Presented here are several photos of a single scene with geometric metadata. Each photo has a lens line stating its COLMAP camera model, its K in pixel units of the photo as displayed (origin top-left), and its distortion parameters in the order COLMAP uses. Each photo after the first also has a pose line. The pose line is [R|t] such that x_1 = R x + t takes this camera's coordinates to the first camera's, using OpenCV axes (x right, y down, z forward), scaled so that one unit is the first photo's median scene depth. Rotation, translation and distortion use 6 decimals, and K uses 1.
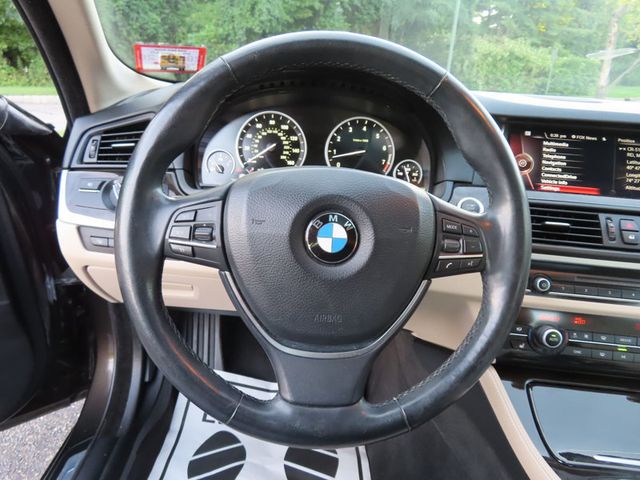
lens RADIAL K [[463.5, 0, 320.0], [0, 463.5, 240.0], [0, 0, 1]] dist [-0.003825, 0.013497]
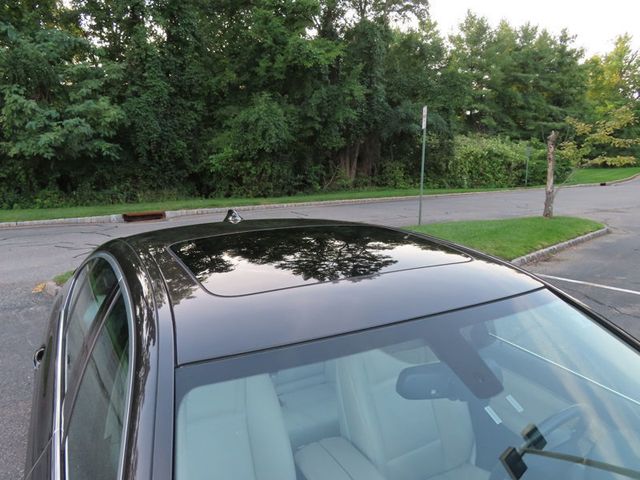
lens RADIAL K [[463.5, 0, 320.0], [0, 463.5, 240.0], [0, 0, 1]] dist [-0.003825, 0.013497]
pose [[0.998830, -0.047479, -0.009145, -0.000682], [0.044964, 0.981626, -0.185441, -0.000336], [0.017781, 0.184813, 0.982613, -0.044592]]
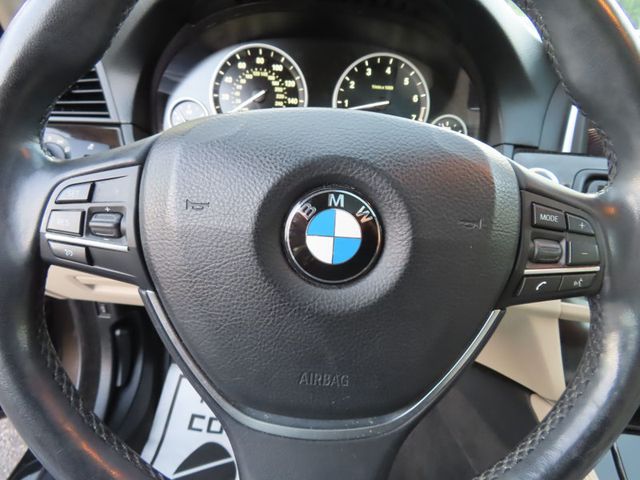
lens RADIAL K [[462.6, 0, 319.8], [0, 462.6, 238.2], [0, 0, 1]] dist [-0.000803, 0.002888]
pose [[0.999431, 0.015568, -0.029928, 0.015655], [-0.013895, 0.998372, 0.055313, -0.019432], [0.030740, -0.054866, 0.998020, 0.273181]]
